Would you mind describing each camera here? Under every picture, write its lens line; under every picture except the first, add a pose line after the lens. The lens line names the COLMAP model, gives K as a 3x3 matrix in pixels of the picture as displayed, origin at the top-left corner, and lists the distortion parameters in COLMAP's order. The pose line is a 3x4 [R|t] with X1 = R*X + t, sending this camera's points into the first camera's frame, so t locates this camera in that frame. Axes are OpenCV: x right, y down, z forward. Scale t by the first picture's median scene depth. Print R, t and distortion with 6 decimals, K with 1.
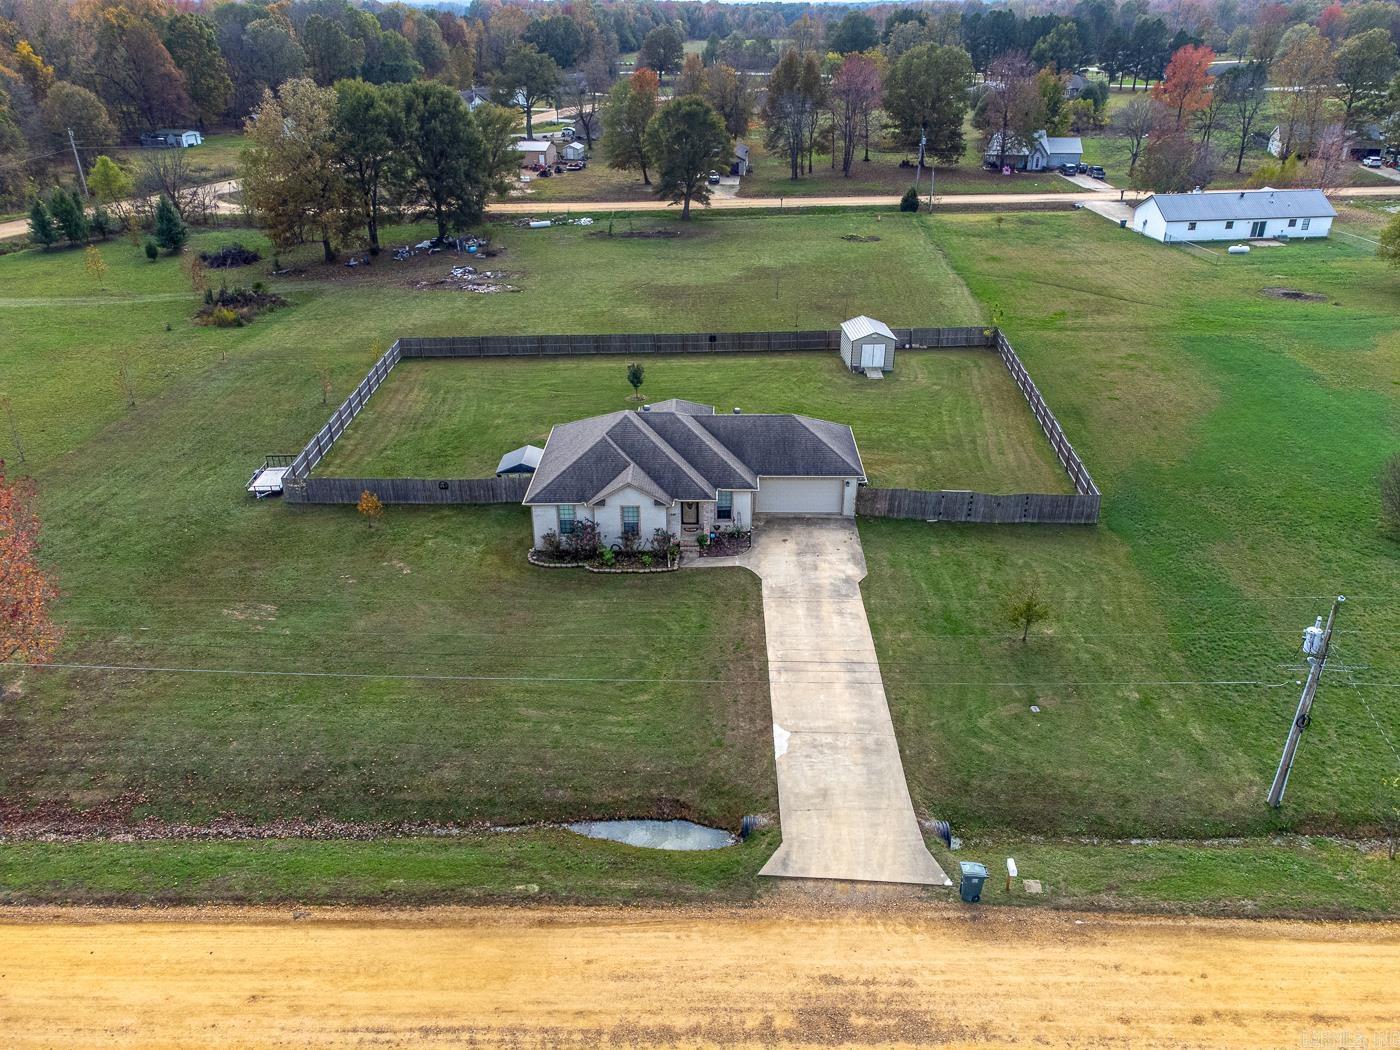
lens RADIAL K [[1041.5, 0, 699.2], [0, 1041.5, 527.3], [0, 0, 1]] dist [0.032092, -0.009513]
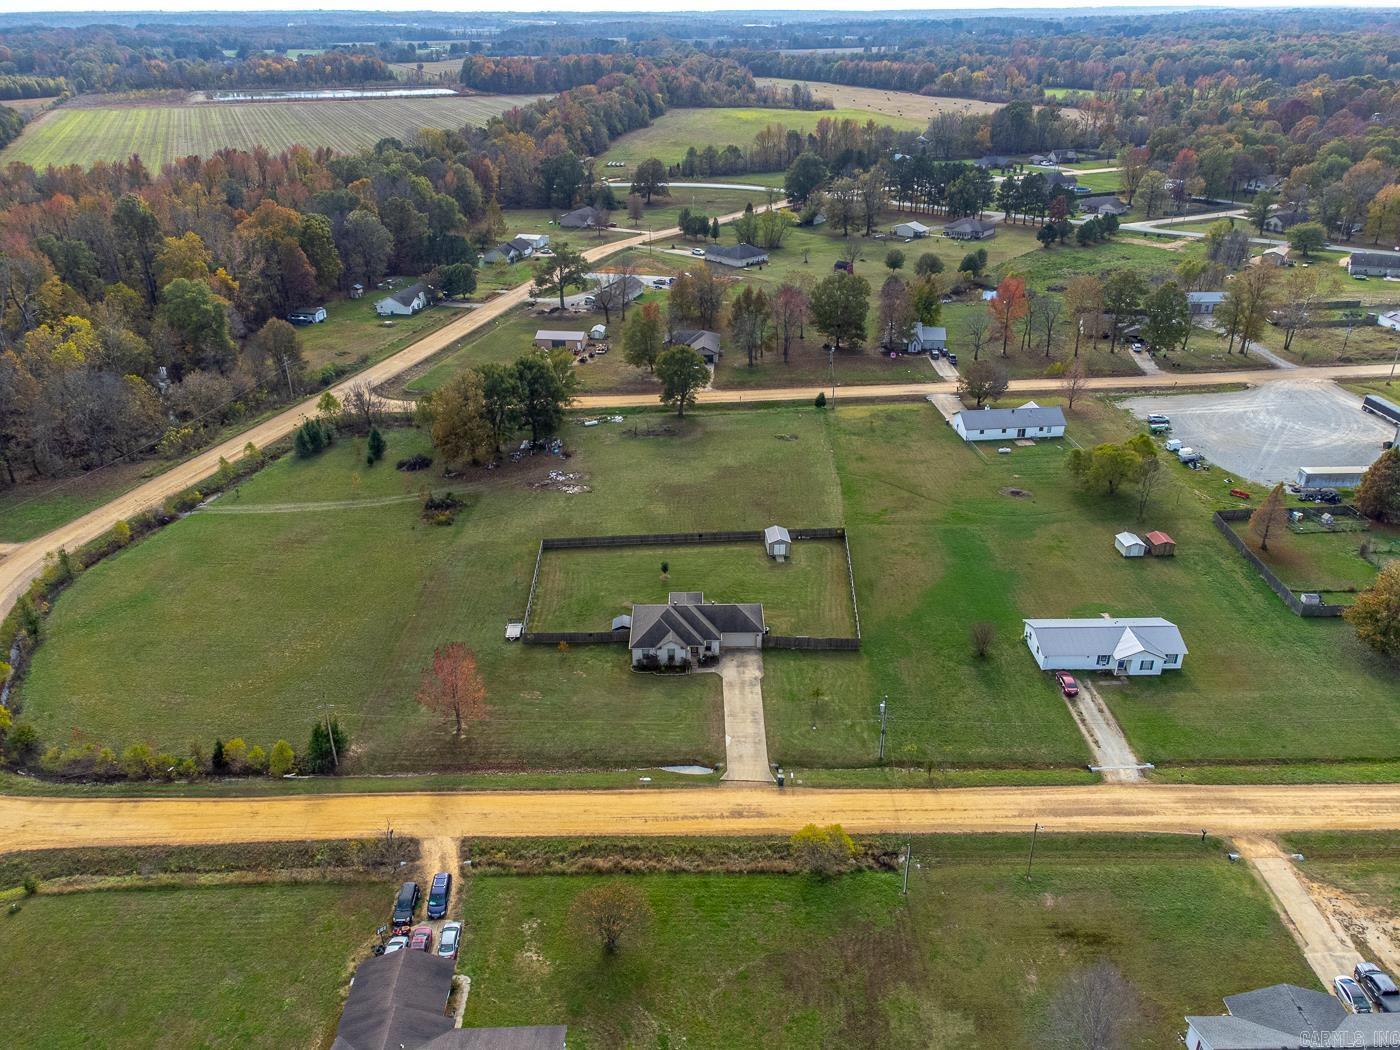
lens RADIAL K [[1041.5, 0, 697.8], [0, 1041.5, 514.5], [0, 0, 1]] dist [0.032092, -0.009513]
pose [[0.999778, -0.011184, 0.017840, -0.040680], [0.011451, 0.999823, -0.014904, -0.294201], [-0.017670, 0.015105, 0.999730, -1.471877]]
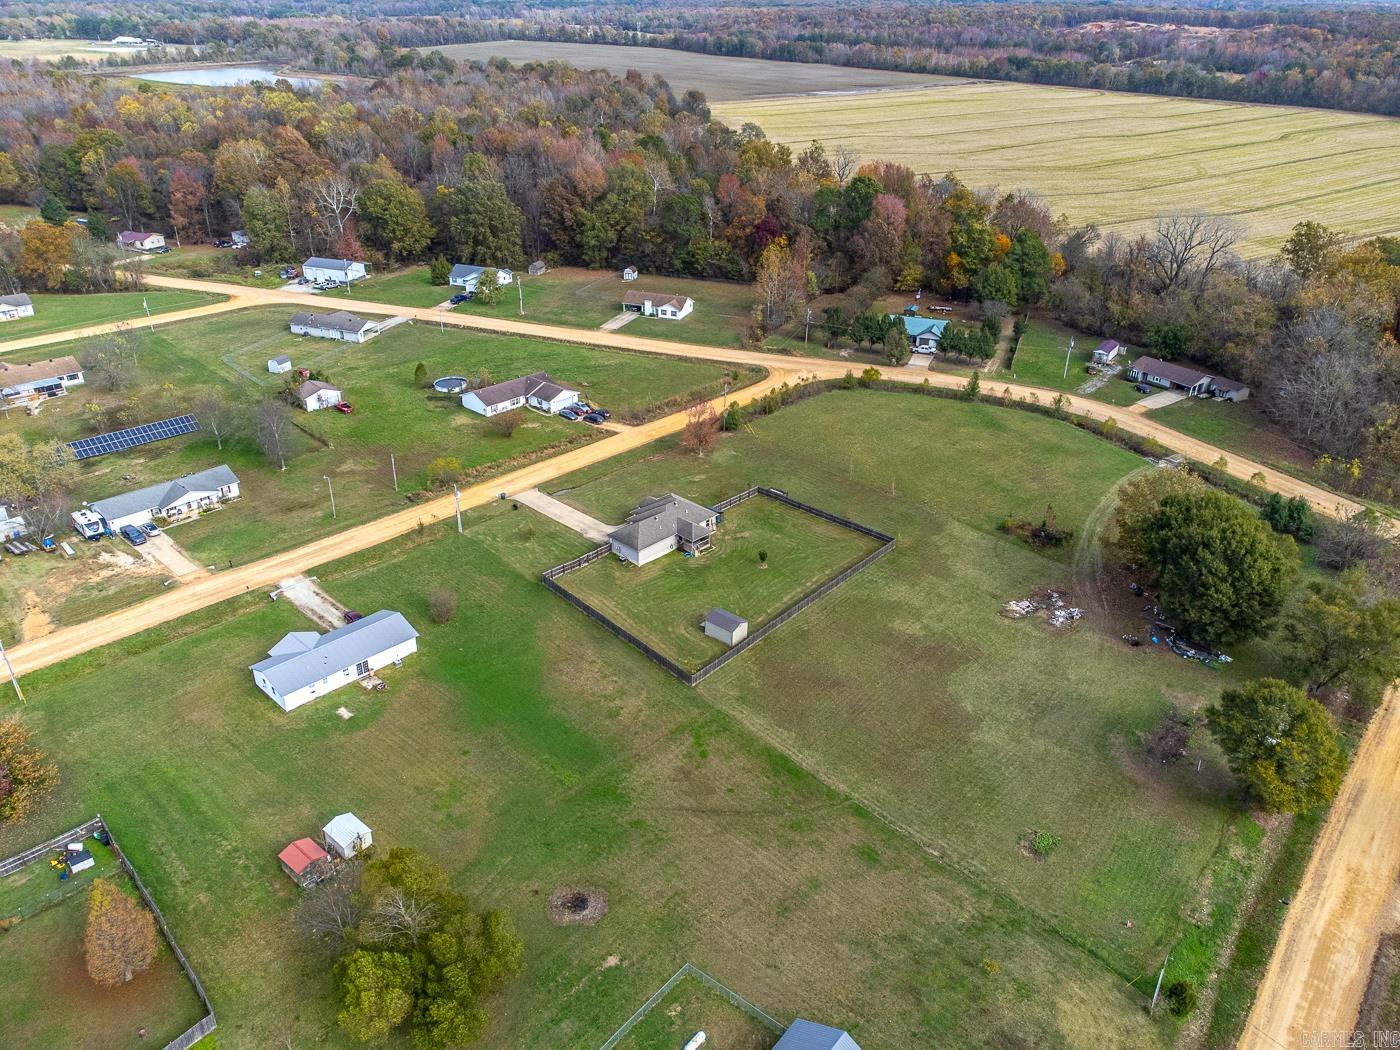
lens RADIAL K [[1041.5, 0, 706.4], [0, 1041.5, 518.1], [0, 0, 1]] dist [0.032092, -0.009513]
pose [[-0.681786, 0.329177, -0.653308, 1.827157], [-0.336108, 0.652257, 0.679406, -2.122091], [0.649769, 0.682791, -0.334060, 2.104024]]
